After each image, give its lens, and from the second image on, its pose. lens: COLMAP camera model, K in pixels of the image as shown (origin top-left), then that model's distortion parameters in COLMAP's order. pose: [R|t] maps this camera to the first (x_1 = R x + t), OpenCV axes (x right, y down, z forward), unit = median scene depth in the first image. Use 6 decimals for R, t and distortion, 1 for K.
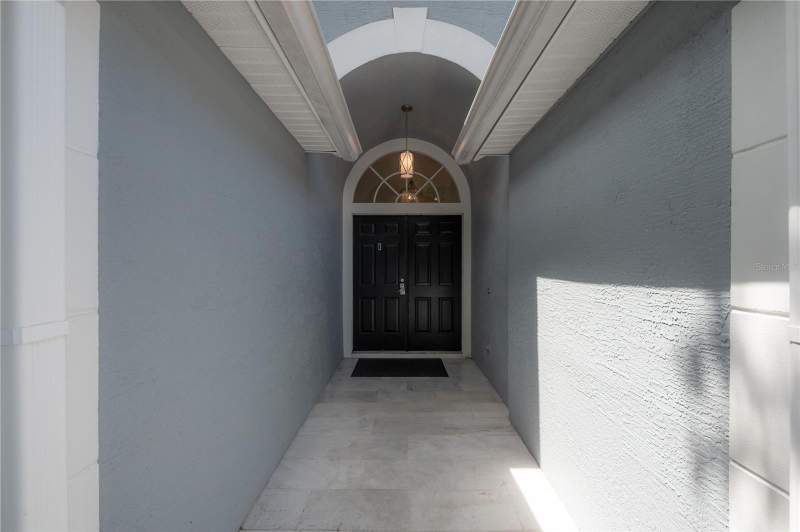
lens RADIAL K [[315.2, 0, 391.8], [0, 315.2, 255.6], [0, 0, 1]] dist [-0.005877, 0.000061]
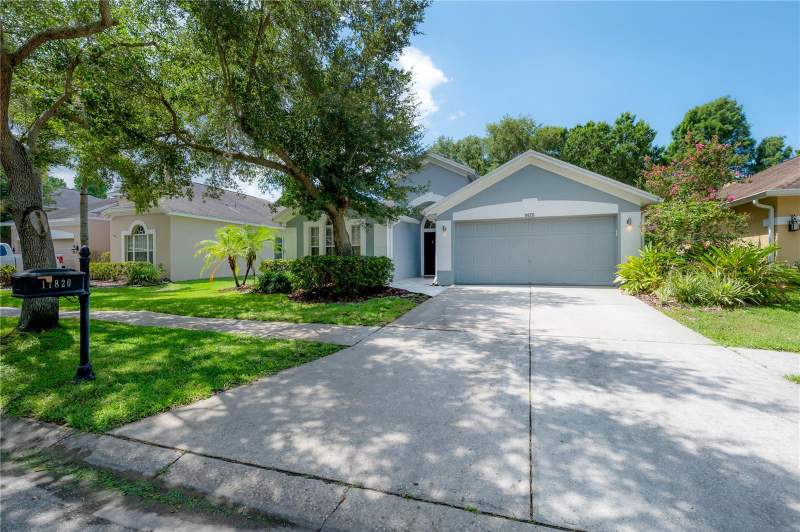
lens RADIAL K [[345.1, 0, 402.7], [0, 345.1, 252.6], [0, 0, 1]] dist [-0.013605, 0.000026]
pose [[0.952296, -0.010341, -0.305002, 0.751664], [0.009734, 0.999946, -0.003511, 0.090607], [0.305022, 0.000374, 0.952345, -2.448605]]
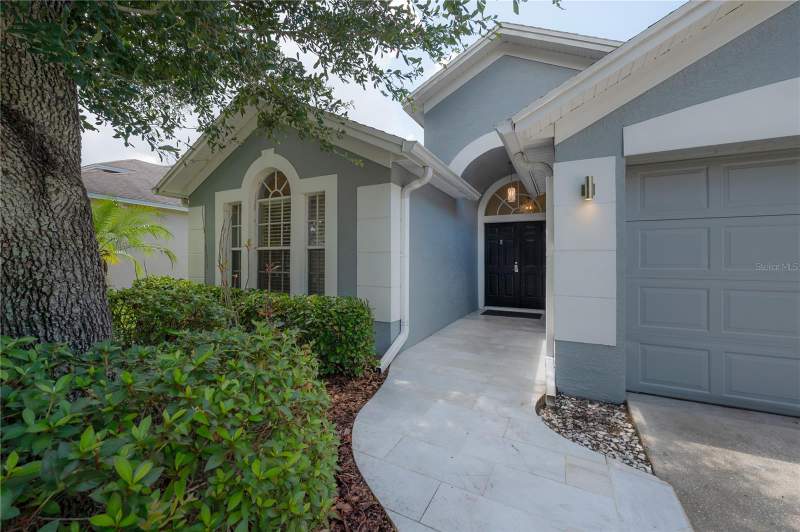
lens RADIAL K [[315.2, 0, 391.8], [0, 315.2, 255.6], [0, 0, 1]] dist [-0.005877, 0.000061]
pose [[0.883000, 0.004850, -0.469347, 0.228022], [-0.007125, 0.999970, -0.003072, 0.050982], [0.469318, 0.006057, 0.883008, -0.700416]]
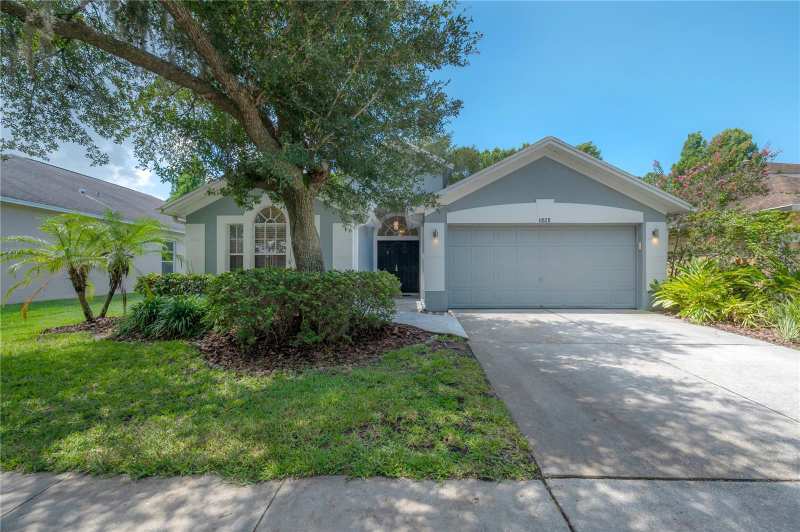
lens RADIAL K [[322.0, 0, 400.0], [0, 322.0, 266.0], [0, 0, 1]] dist [-0.005060, -0.000036]
pose [[0.999744, 0.004525, -0.022146, 0.125892], [-0.004538, 0.999990, -0.000563, 0.084613], [0.022144, 0.000663, 0.999755, -1.690696]]
